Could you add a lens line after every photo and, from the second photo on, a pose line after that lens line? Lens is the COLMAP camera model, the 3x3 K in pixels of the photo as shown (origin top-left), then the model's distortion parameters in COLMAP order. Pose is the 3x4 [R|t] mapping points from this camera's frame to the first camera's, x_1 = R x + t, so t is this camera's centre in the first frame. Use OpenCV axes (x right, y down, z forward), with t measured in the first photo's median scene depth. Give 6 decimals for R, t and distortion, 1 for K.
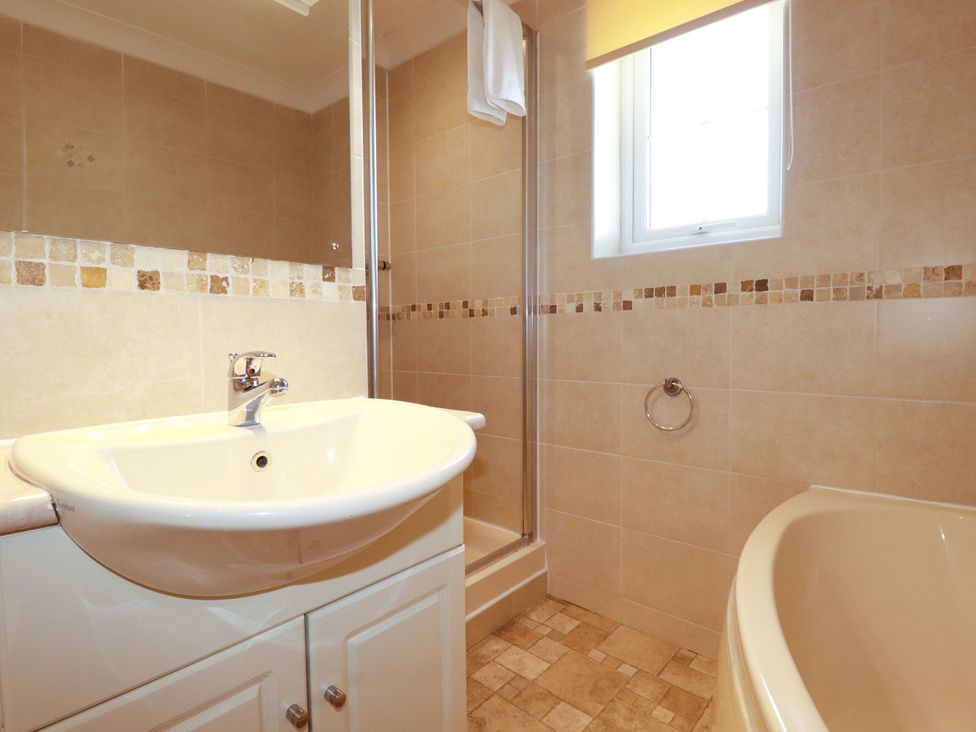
lens RADIAL K [[525.3, 0, 488.8], [0, 525.3, 360.0], [0, 0, 1]] dist [-0.003724, -0.000489]
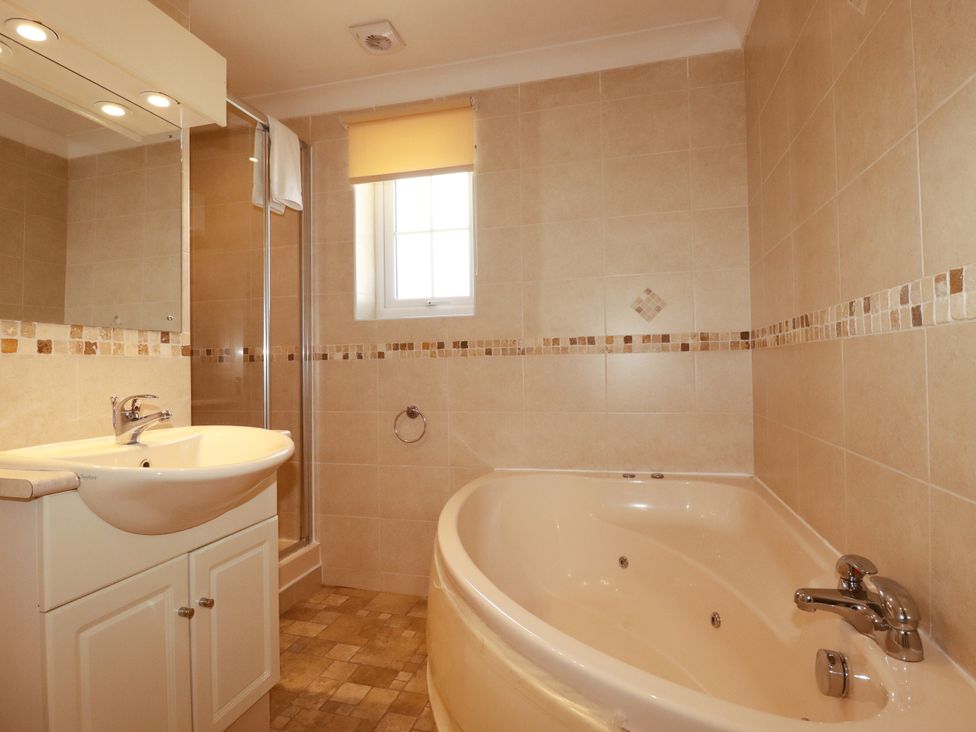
lens RADIAL K [[525.3, 0, 488.8], [0, 525.3, 360.0], [0, 0, 1]] dist [-0.003724, -0.000489]
pose [[0.899974, 0.001420, 0.435942, -0.096799], [0.028092, 0.997727, -0.061245, 0.002580], [-0.435038, 0.067365, 0.897889, -0.420228]]
